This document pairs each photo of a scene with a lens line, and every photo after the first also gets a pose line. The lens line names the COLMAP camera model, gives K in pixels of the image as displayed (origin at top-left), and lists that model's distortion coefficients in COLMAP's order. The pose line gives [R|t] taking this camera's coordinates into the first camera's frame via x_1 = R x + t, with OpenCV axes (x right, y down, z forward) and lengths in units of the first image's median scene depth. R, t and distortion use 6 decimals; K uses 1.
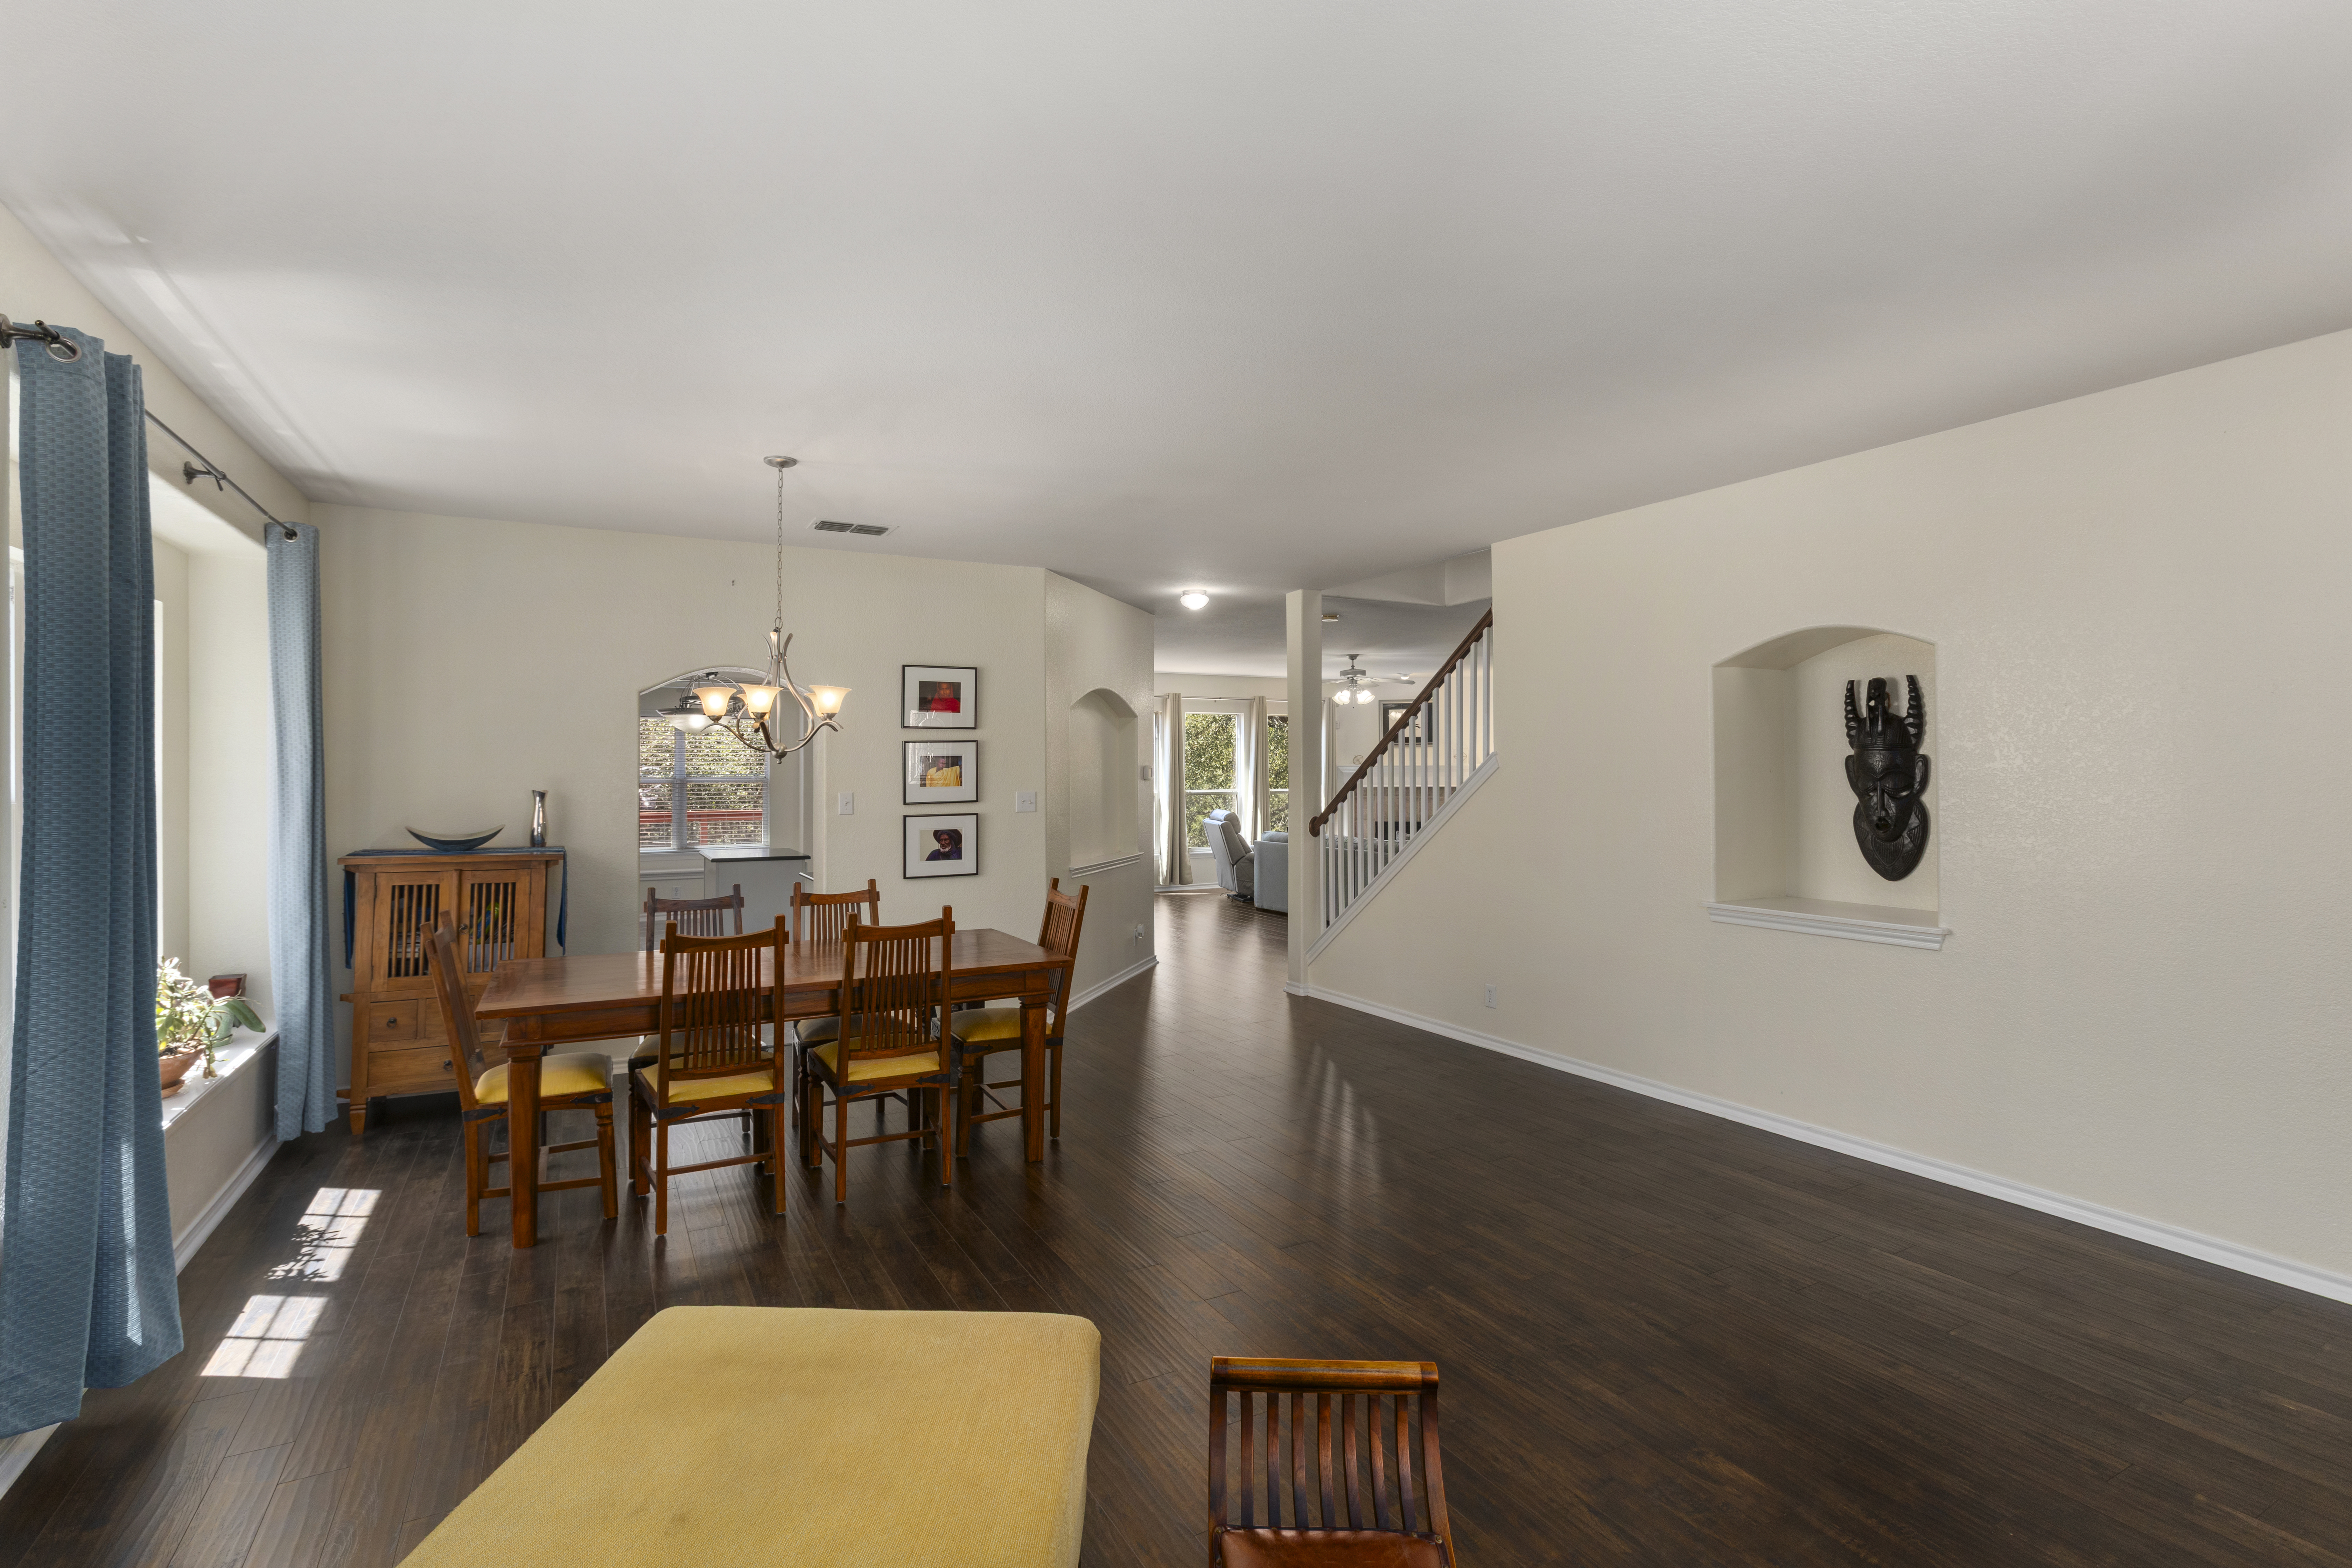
lens RADIAL K [[1195.7, 0, 1167.8], [0, 1195.7, 771.4], [0, 0, 1]] dist [0.029569, 0.000166]
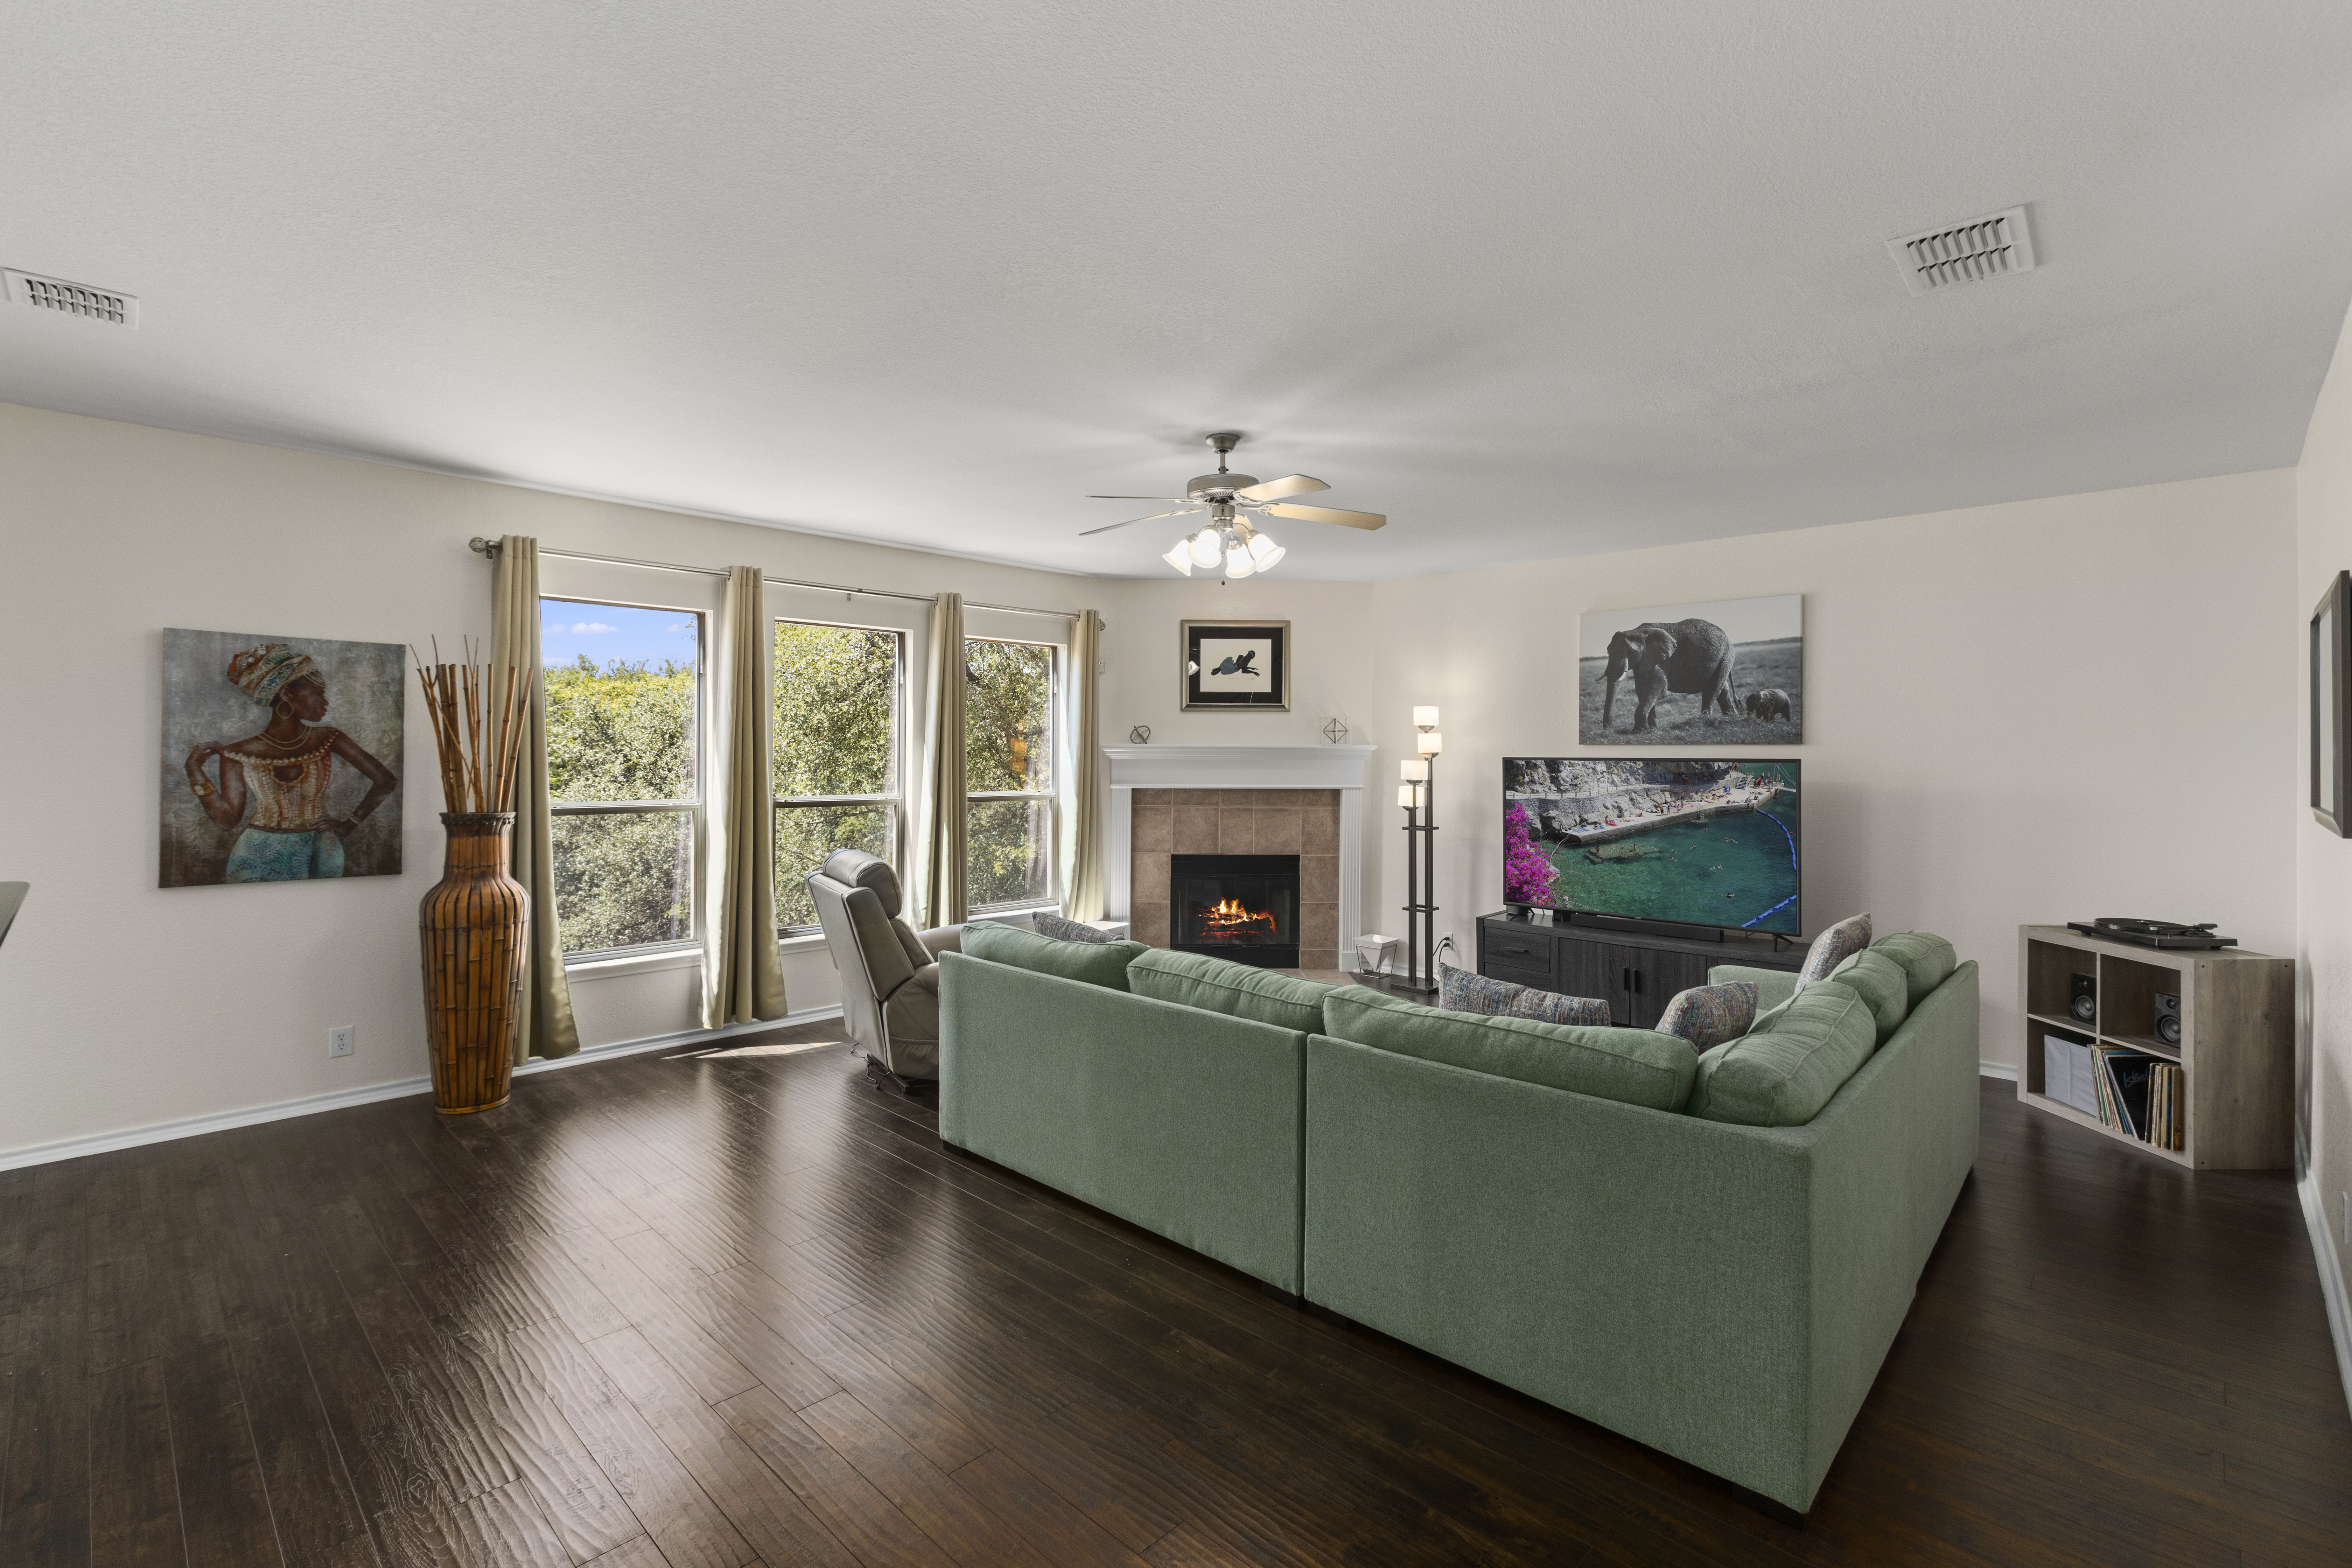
lens RADIAL K [[1071.2, 0, 1150.6], [0, 1071.2, 752.9], [0, 0, 1]] dist [-0.012807, 0.004331]
pose [[0.958996, 0.009786, 0.283252, 0.060732], [-0.009158, 0.999952, -0.003543, 0.000138], [-0.283273, 0.000803, 0.959039, 0.993518]]
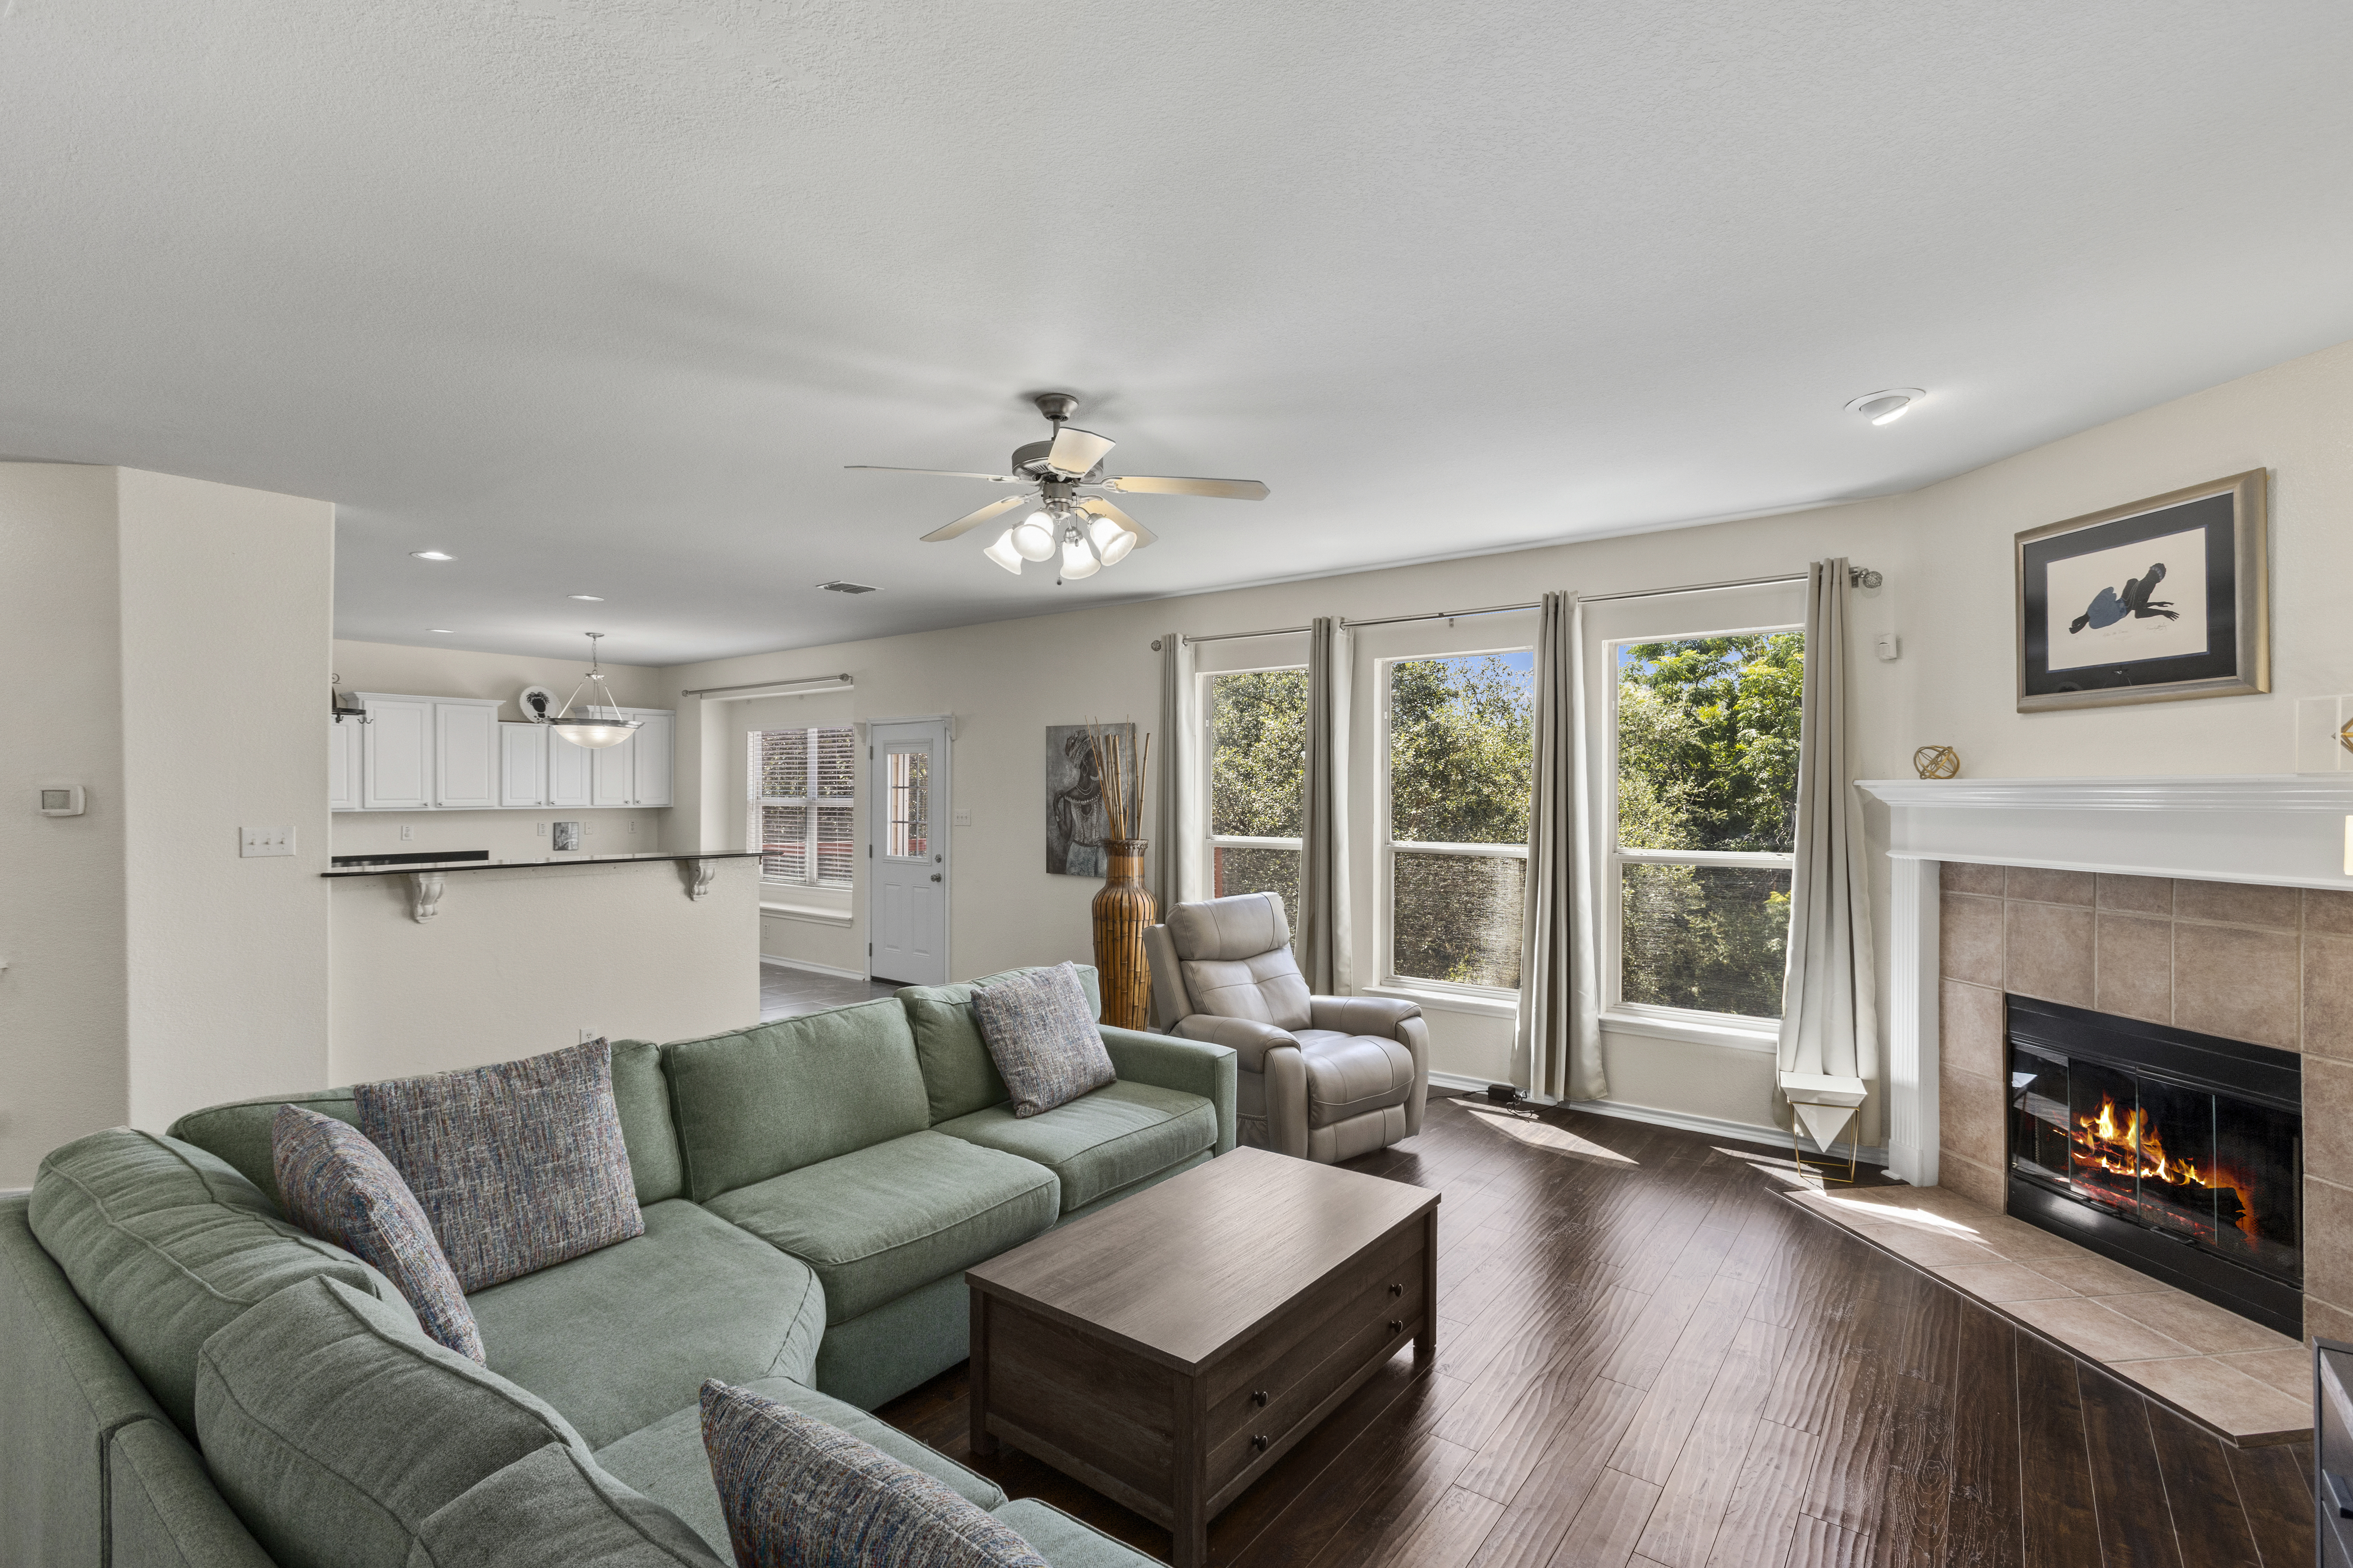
lens RADIAL K [[1071.7, 0, 1182.5], [0, 1071.7, 802.0], [0, 0, 1]] dist [-0.012807, 0.004331]
pose [[0.406334, 0.014687, -0.913606, 0.564688], [-0.002118, 0.999883, 0.015133, -0.006070], [0.913722, -0.004214, 0.406318, 1.312741]]
